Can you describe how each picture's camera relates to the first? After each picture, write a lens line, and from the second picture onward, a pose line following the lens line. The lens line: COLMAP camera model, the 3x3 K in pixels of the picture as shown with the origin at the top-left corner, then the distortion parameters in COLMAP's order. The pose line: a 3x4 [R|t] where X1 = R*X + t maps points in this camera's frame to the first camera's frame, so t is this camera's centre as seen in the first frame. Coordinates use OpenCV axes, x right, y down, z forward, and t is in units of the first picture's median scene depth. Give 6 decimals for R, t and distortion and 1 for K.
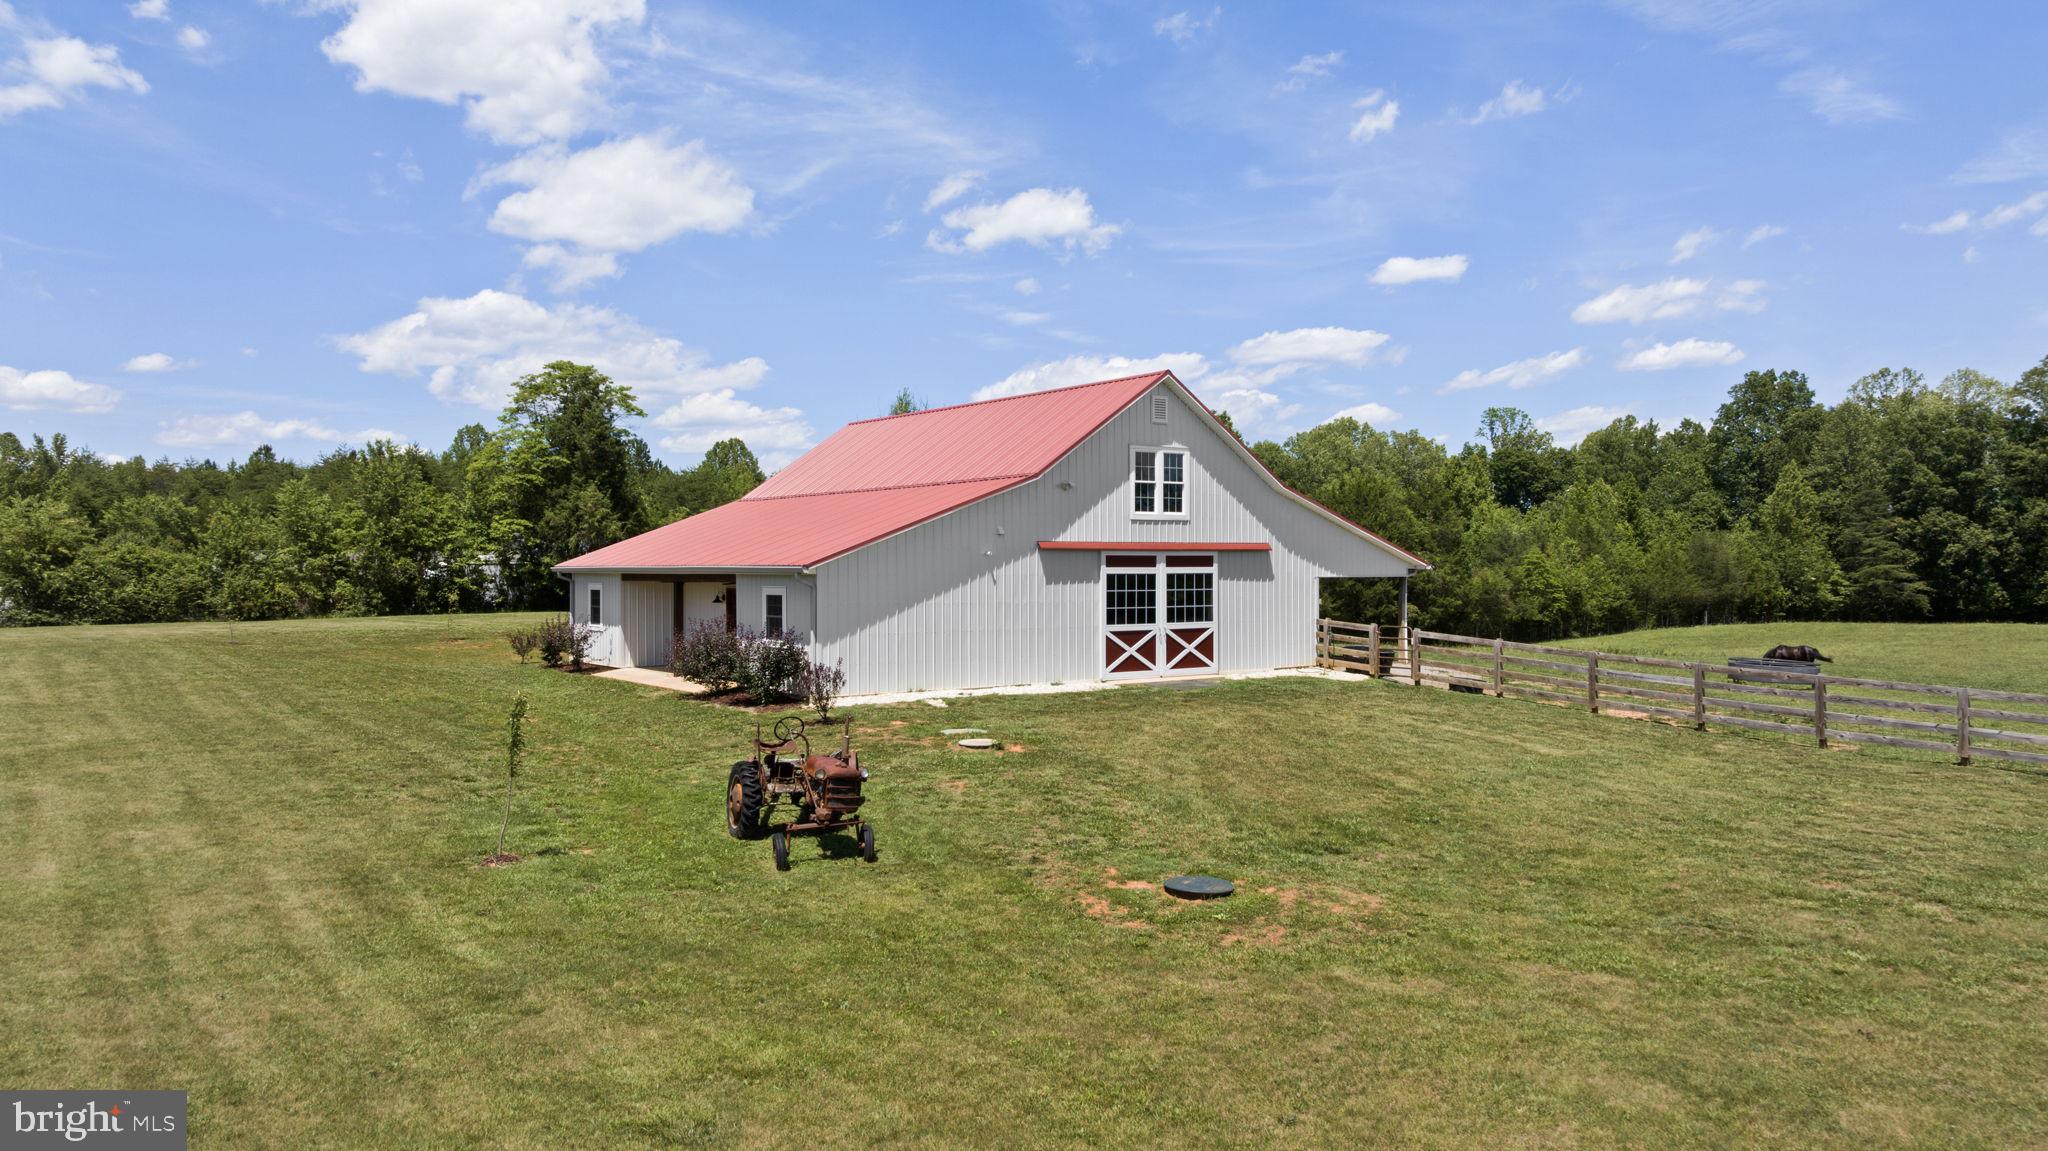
lens RADIAL K [[1477.3, 0, 1050.0], [0, 1477.3, 596.1], [0, 0, 1]] dist [-0.030552, 0.042962]
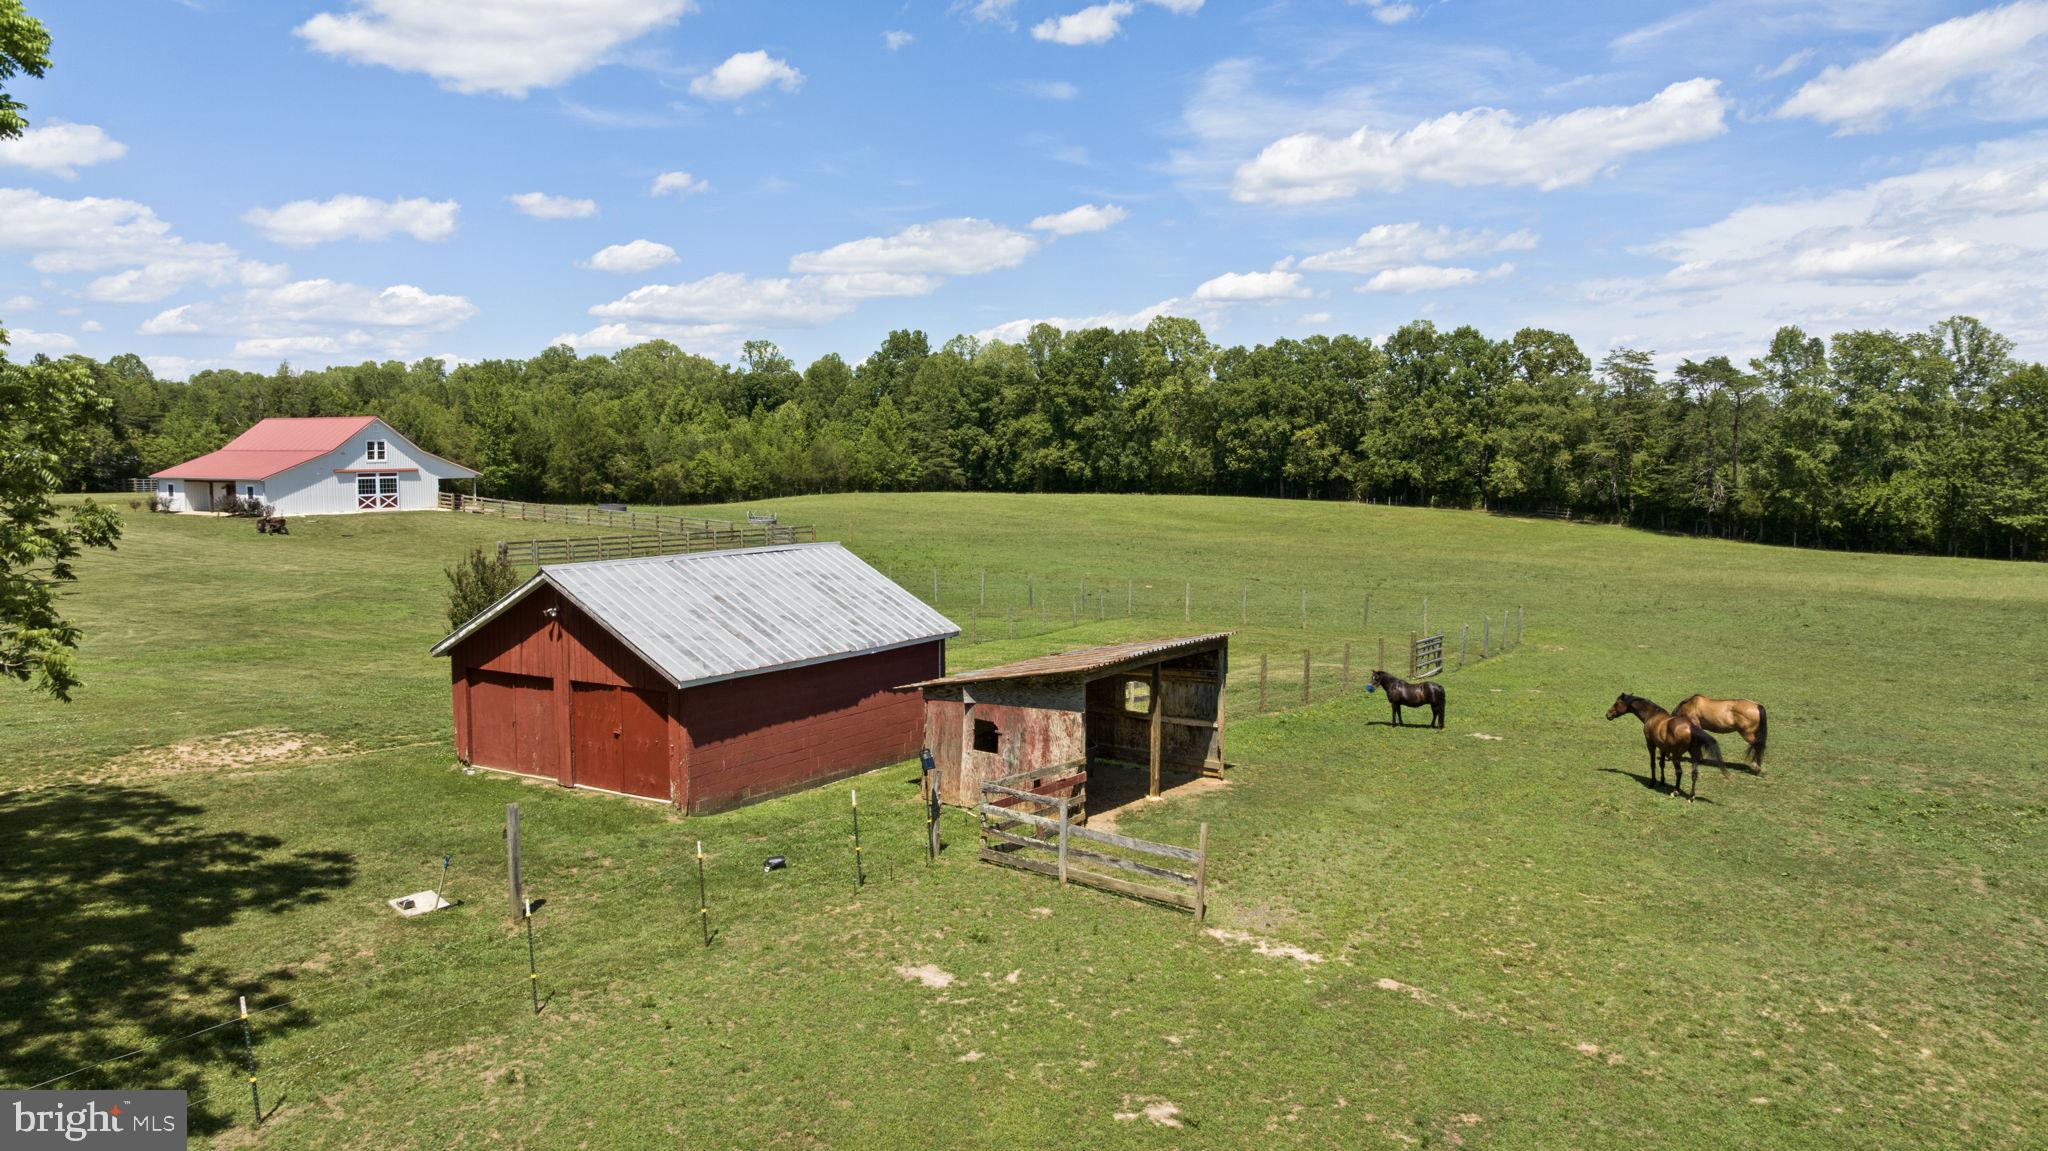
lens RADIAL K [[1477.3, 0, 1045.3], [0, 1477.3, 573.1], [0, 0, 1]] dist [-0.030552, 0.042962]
pose [[0.928647, -0.027187, 0.369967, 0.063966], [0.001681, 0.997609, 0.069088, -0.007841], [-0.370960, -0.063536, 0.926473, -0.698301]]
